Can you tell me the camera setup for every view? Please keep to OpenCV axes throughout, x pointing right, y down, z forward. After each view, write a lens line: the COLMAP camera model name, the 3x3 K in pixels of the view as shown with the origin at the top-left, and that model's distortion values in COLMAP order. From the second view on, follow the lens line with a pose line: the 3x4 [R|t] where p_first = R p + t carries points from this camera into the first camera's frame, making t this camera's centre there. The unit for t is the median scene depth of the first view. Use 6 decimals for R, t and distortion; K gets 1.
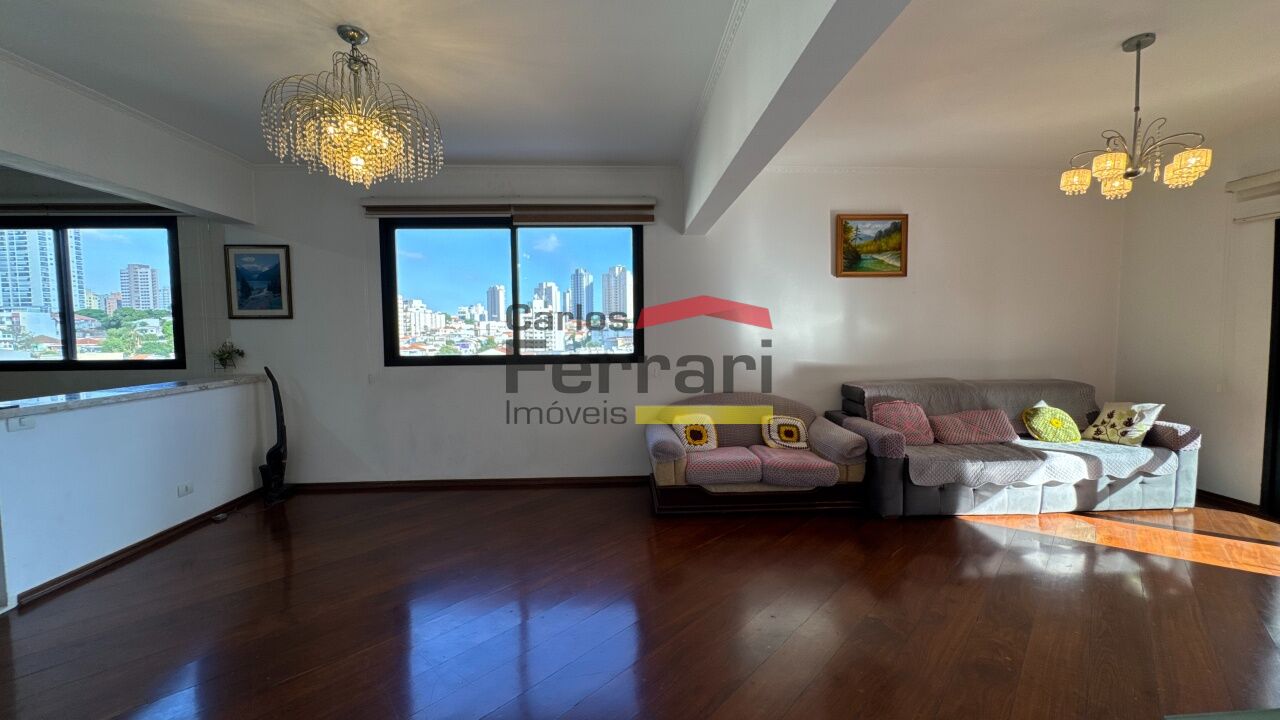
lens RADIAL K [[507.1, 0, 638.8], [0, 507.1, 364.7], [0, 0, 1]] dist [-0.008300, -0.000043]
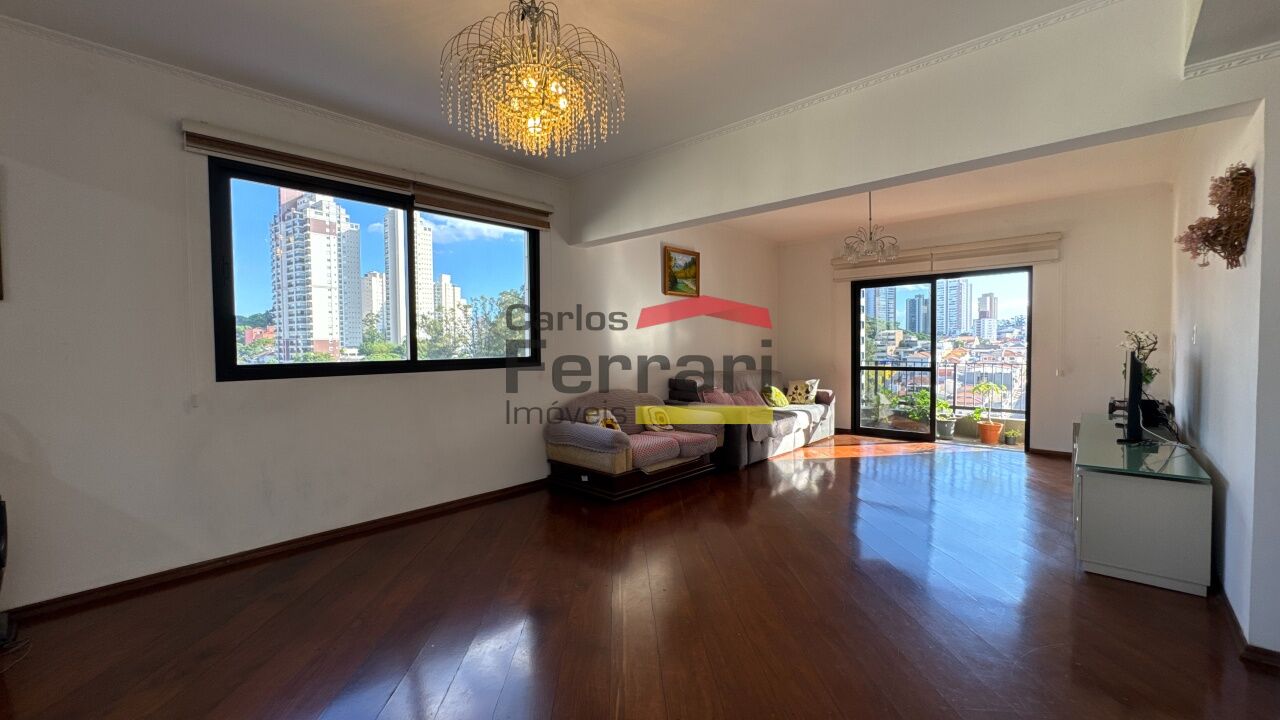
lens RADIAL K [[507.1, 0, 638.9], [0, 507.1, 360.9], [0, 0, 1]] dist [-0.008300, -0.000043]
pose [[0.711125, -0.020271, 0.702774, -0.581185], [0.042755, 0.998981, -0.014448, 0.009697], [-0.701765, 0.040322, 0.711267, 0.150620]]
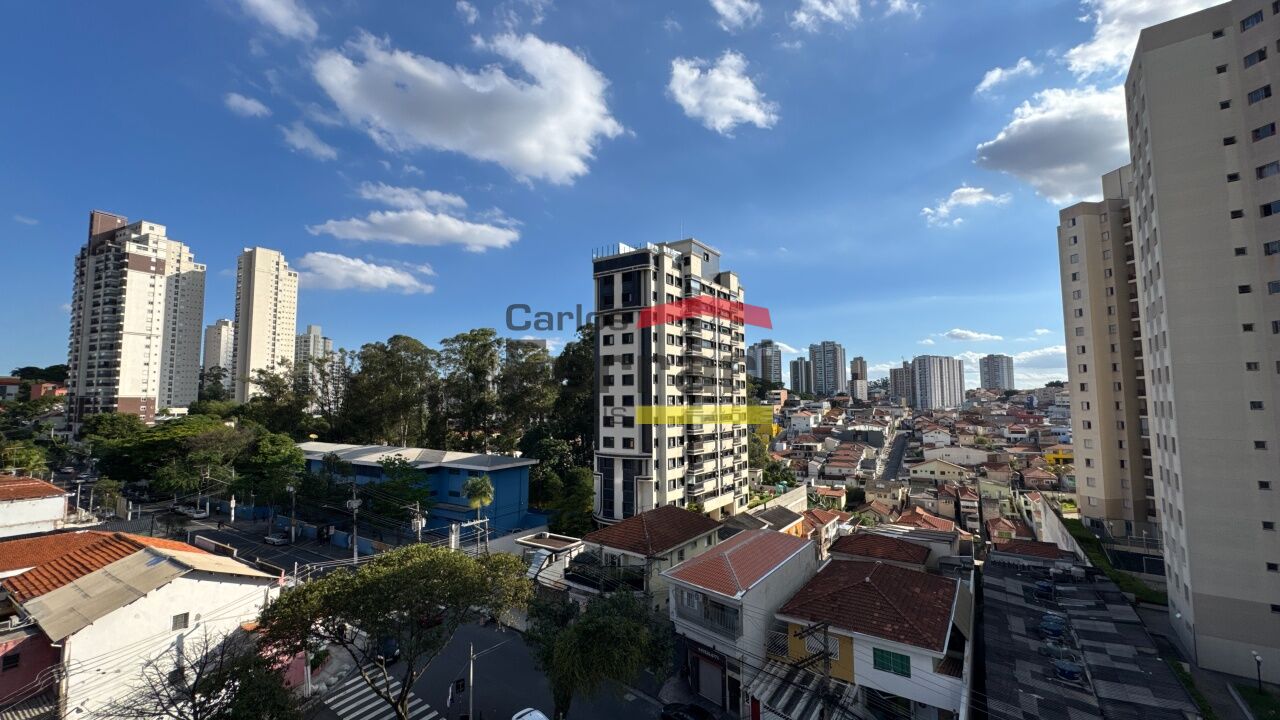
lens RADIAL K [[507.1, 0, 639.6], [0, 507.1, 360.7], [0, 0, 1]] dist [-0.008300, -0.000043]
pose [[0.563419, 0.072536, 0.822981, -0.547581], [0.049944, 0.991326, -0.121566, 0.008830], [-0.824660, 0.109595, 0.554909, 0.155044]]
